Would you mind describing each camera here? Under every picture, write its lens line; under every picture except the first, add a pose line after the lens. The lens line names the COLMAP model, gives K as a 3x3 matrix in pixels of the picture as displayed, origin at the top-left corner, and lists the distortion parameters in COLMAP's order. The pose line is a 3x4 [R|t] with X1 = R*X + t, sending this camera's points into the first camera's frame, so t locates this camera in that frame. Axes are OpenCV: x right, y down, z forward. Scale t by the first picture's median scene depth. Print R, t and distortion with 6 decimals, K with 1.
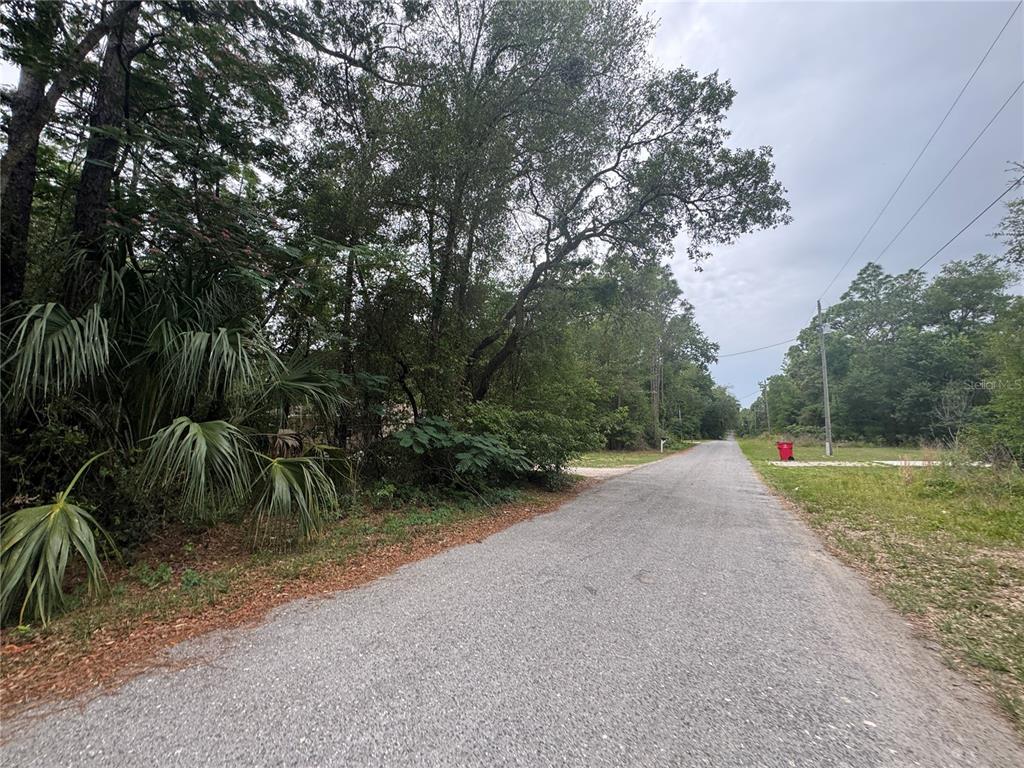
lens RADIAL K [[407.5, 0, 512.0], [0, 407.5, 384.0], [0, 0, 1]] dist [-0.001810, 0.000072]
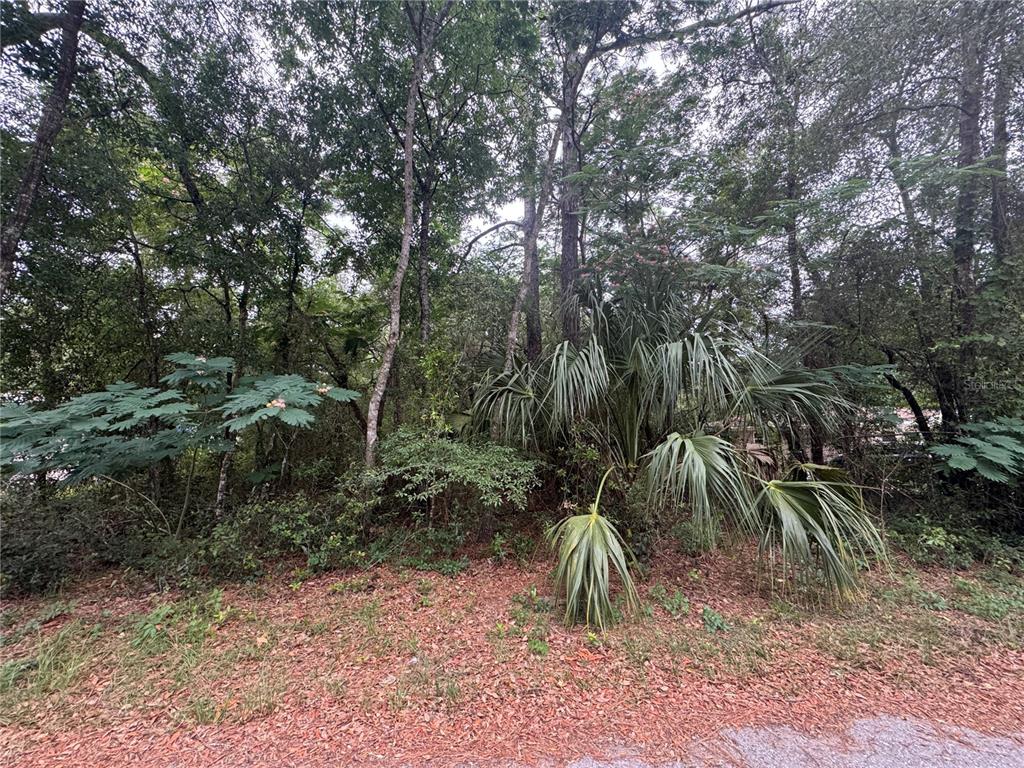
lens RADIAL K [[403.5, 0, 509.3], [0, 403.5, 385.1], [0, 0, 1]] dist [-0.003114, -0.000124]
pose [[0.568504, -0.128440, -0.812593, -0.129652], [0.104624, 0.991005, -0.083444, 0.004848], [0.816001, -0.037578, 0.576828, 0.080555]]
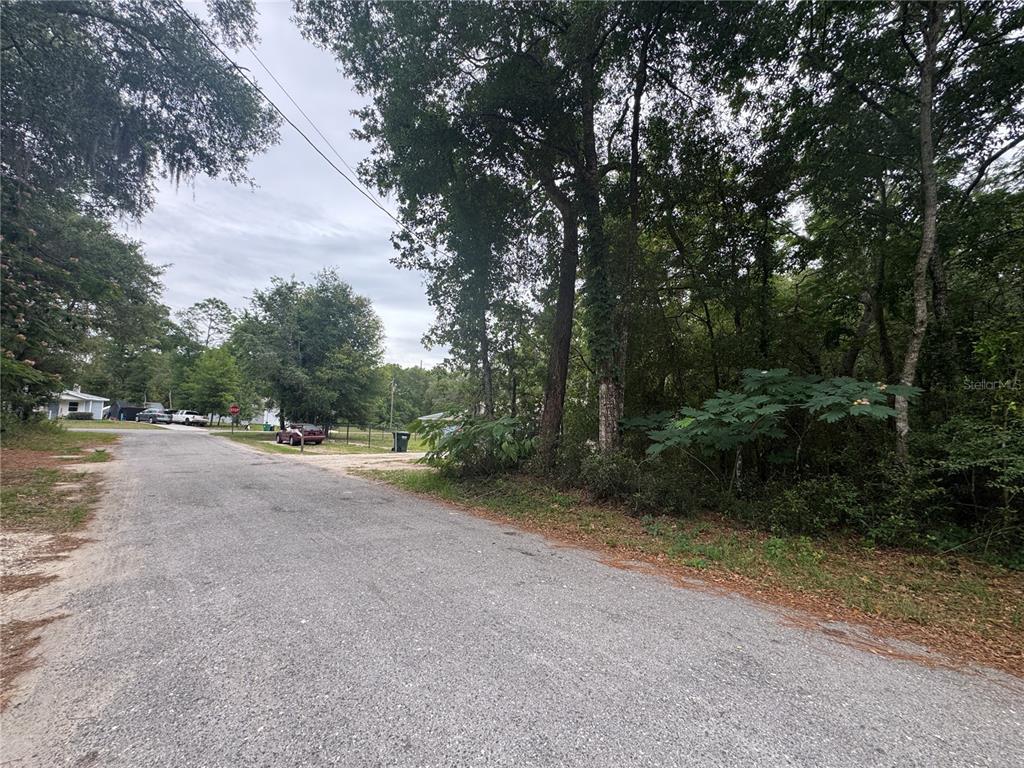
lens RADIAL K [[407.5, 0, 512.0], [0, 407.5, 384.0], [0, 0, 1]] dist [-0.001810, 0.000072]
pose [[-0.322650, -0.121842, -0.938643, 0.043780], [0.085319, 0.983899, -0.157044, -0.011861], [0.942665, -0.130754, -0.307060, -0.121644]]
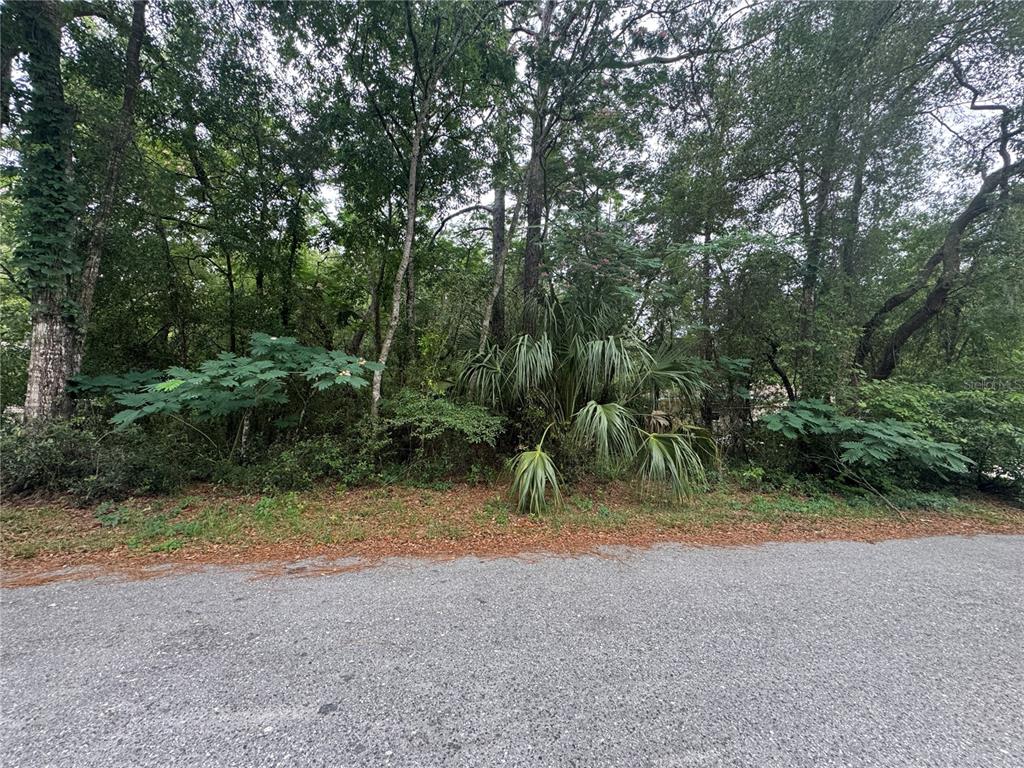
lens RADIAL K [[407.5, 0, 512.0], [0, 407.5, 384.0], [0, 0, 1]] dist [-0.001810, 0.000072]
pose [[0.662459, -0.032165, -0.748407, 0.049954], [0.063947, 0.997859, 0.013717, -0.009079], [0.746364, -0.056945, 0.663098, -0.092192]]
